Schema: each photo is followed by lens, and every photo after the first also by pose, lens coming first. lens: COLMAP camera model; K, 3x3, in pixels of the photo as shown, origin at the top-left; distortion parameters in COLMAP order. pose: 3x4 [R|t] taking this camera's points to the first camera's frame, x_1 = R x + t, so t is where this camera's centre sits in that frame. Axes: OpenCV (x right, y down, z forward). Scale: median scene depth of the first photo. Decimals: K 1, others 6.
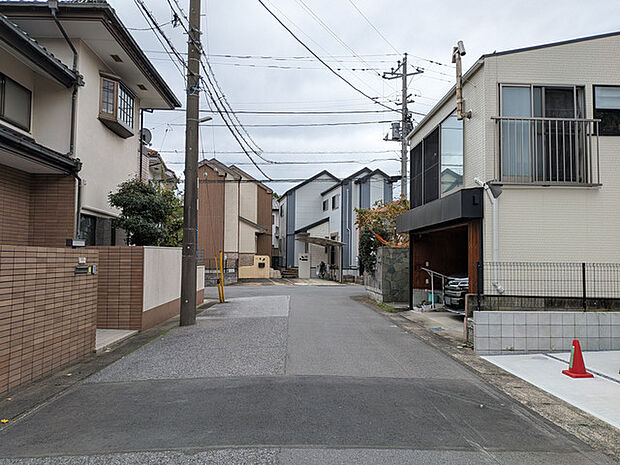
lens RADIAL K [[441.0, 0, 310.0], [0, 441.0, 232.5], [0, 0, 1]] dist [-0.001179, -0.005266]
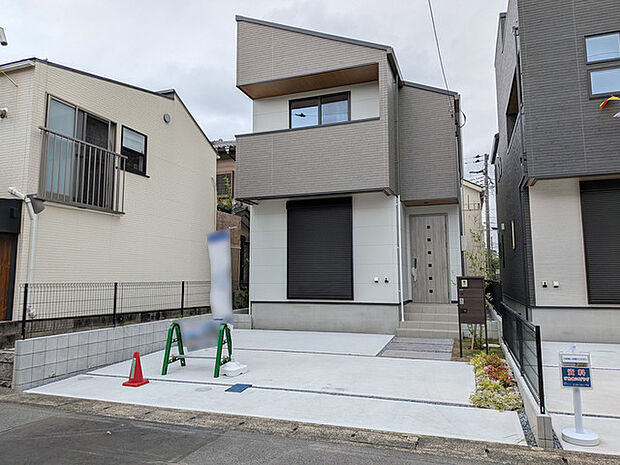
lens RADIAL K [[436.1, 0, 310.0], [0, 436.1, 232.5], [0, 0, 1]] dist [0.066206, -0.101932]
pose [[0.374108, 0.084604, 0.923518, -0.177810], [-0.049154, 0.996239, -0.071354, -0.001242], [-0.926082, -0.018701, 0.376859, 0.103479]]
